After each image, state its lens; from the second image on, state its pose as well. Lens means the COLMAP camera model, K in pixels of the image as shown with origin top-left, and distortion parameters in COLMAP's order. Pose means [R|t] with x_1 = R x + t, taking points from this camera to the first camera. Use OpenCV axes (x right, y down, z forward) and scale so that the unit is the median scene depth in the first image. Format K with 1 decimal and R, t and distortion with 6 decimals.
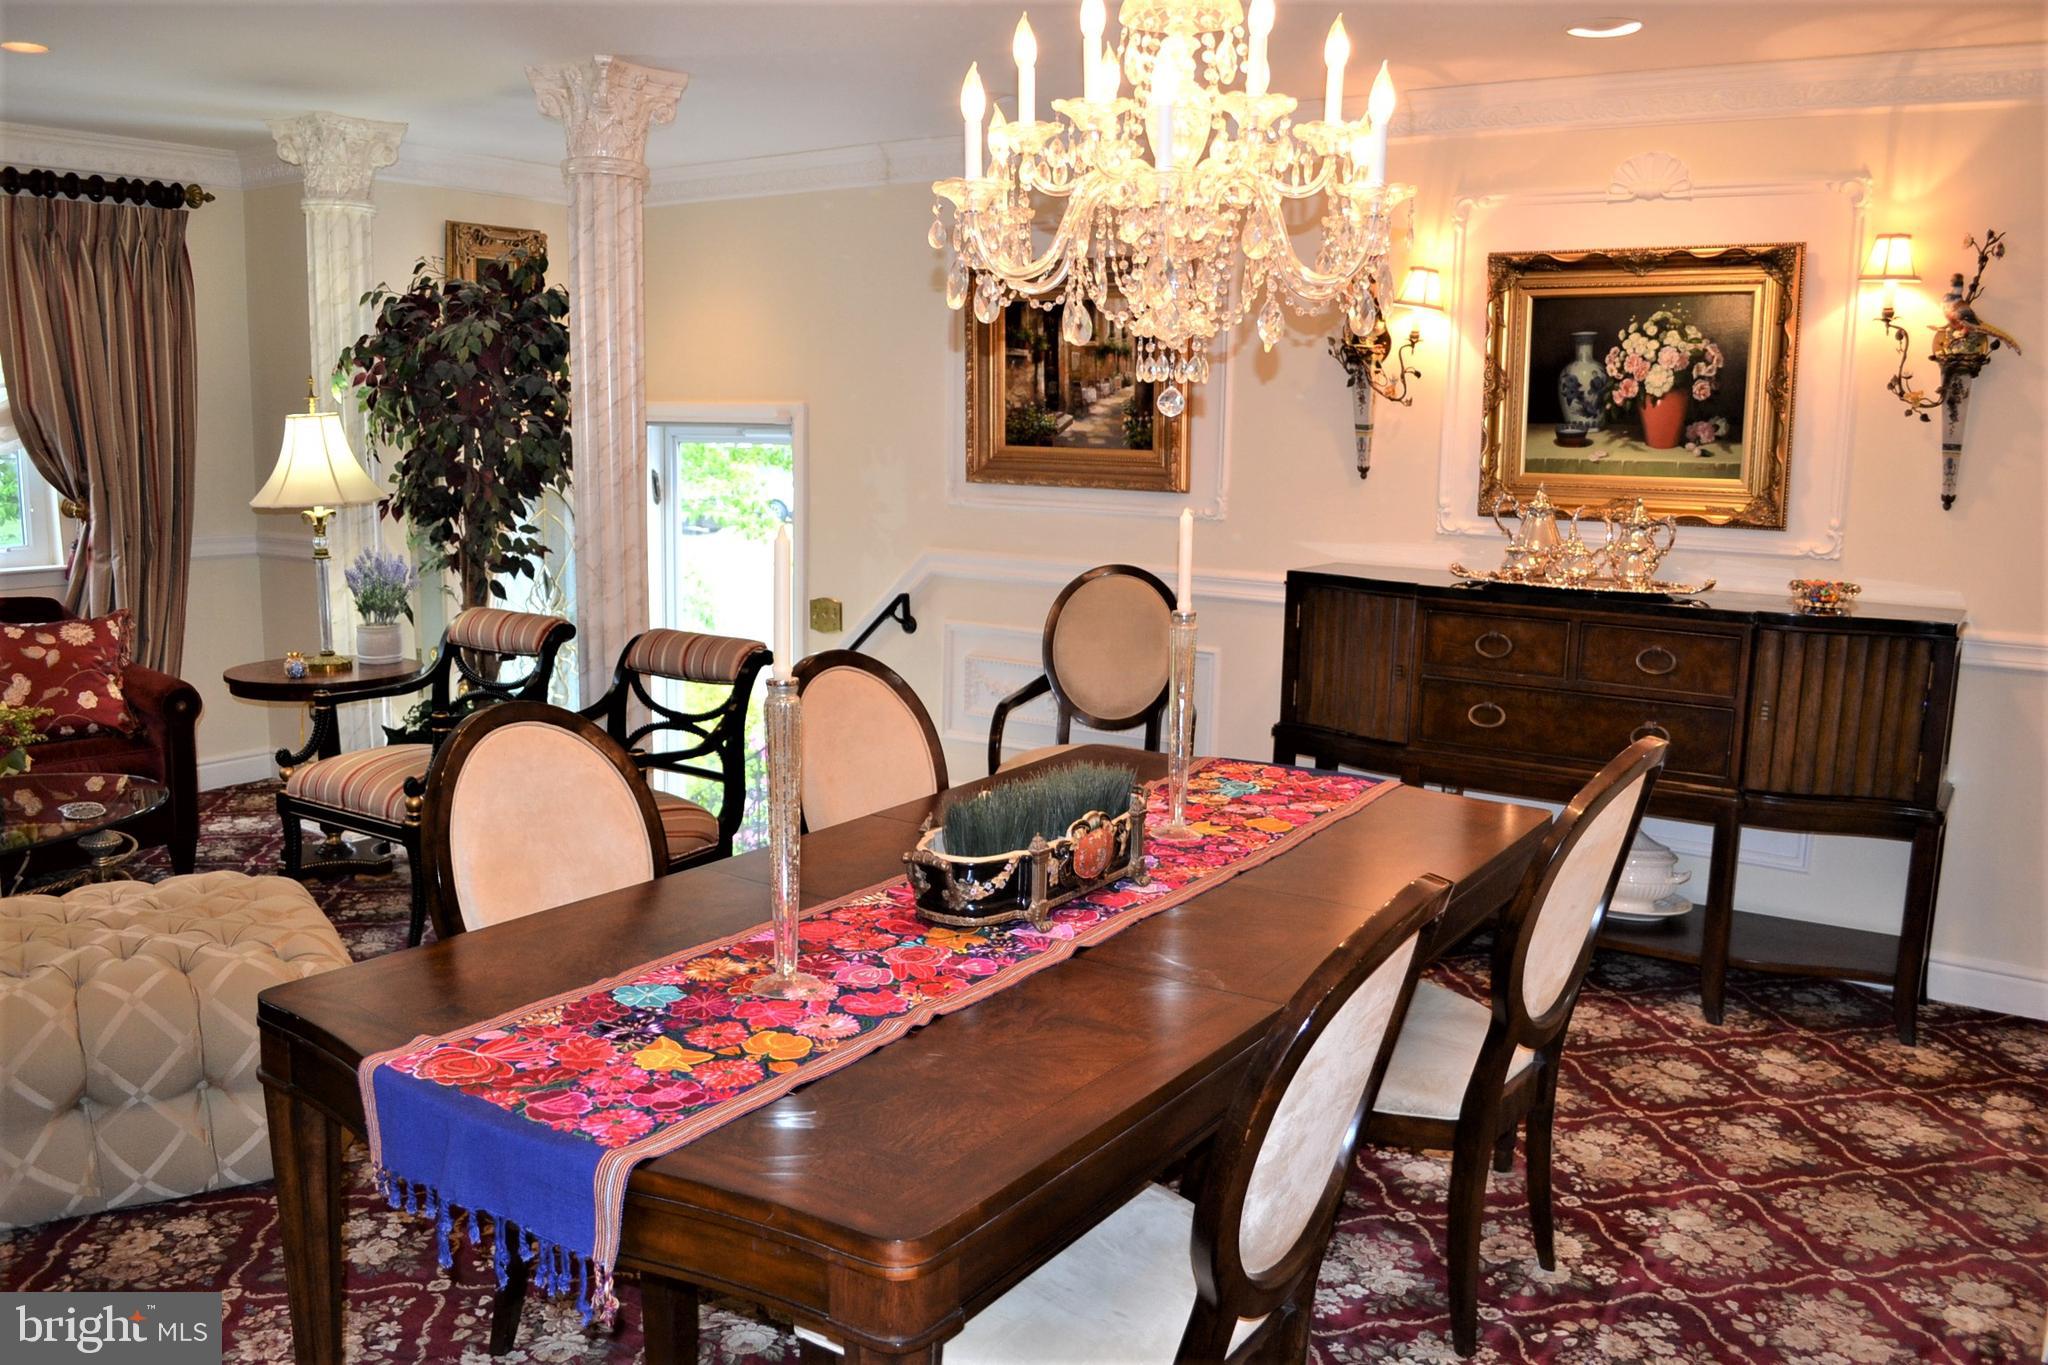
lens RADIAL K [[1625.7, 0, 1019.7], [0, 1625.7, 692.7], [0, 0, 1]] dist [-0.084690, 0.011840]
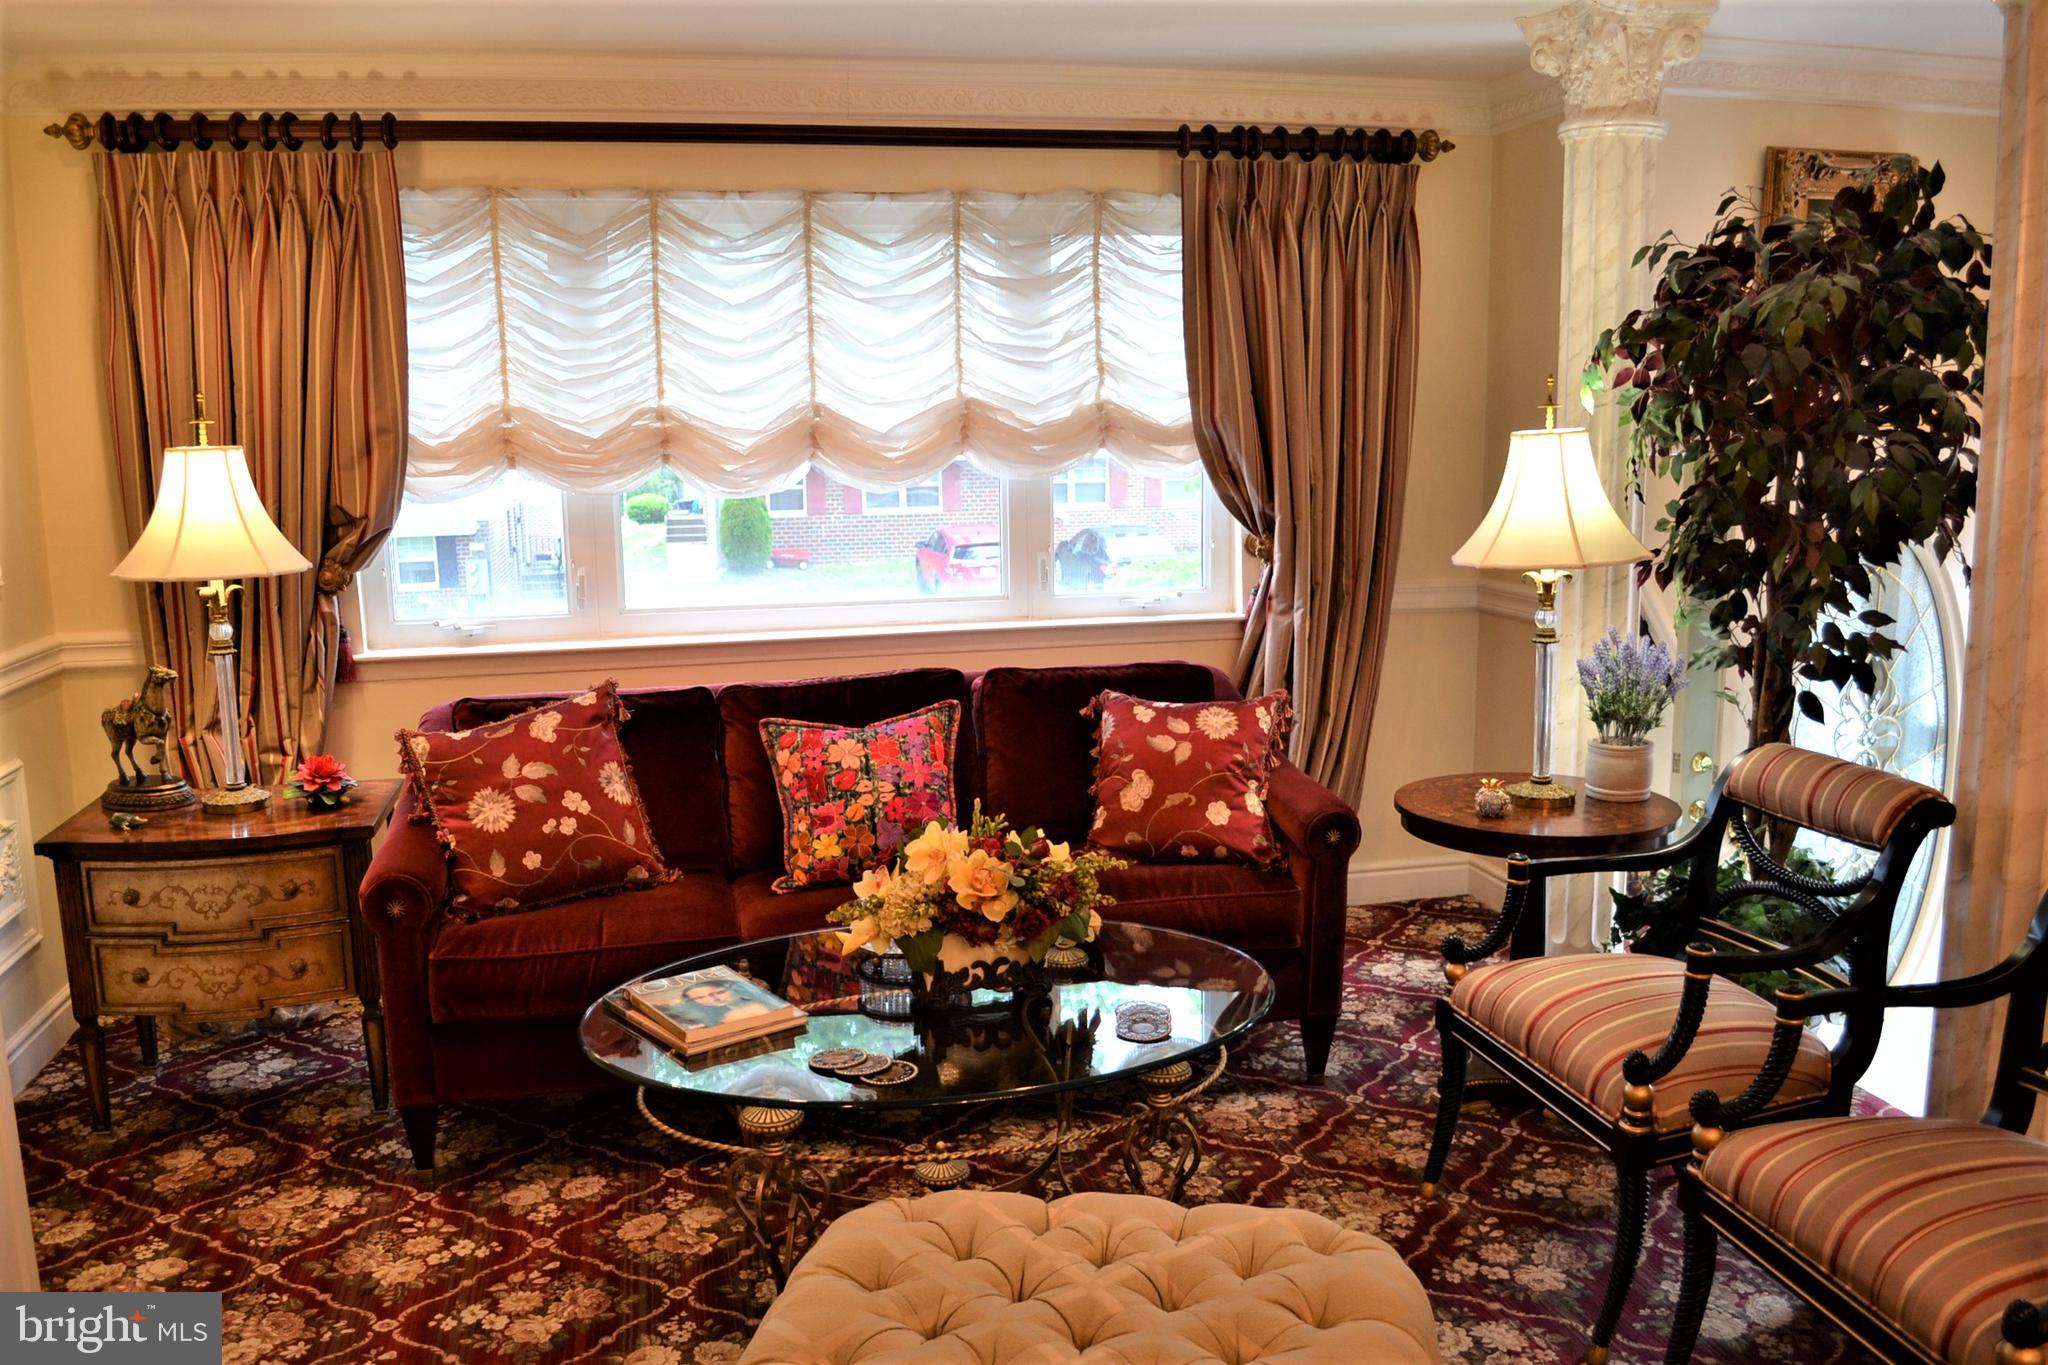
lens RADIAL K [[1625.7, 0, 1019.7], [0, 1625.7, 692.7], [0, 0, 1]] dist [-0.084690, 0.011840]
pose [[0.731974, 0.088152, -0.675606, -0.133004], [-0.091036, 0.995357, 0.031240, -0.062393], [0.675223, 0.038637, 0.736601, 0.338740]]
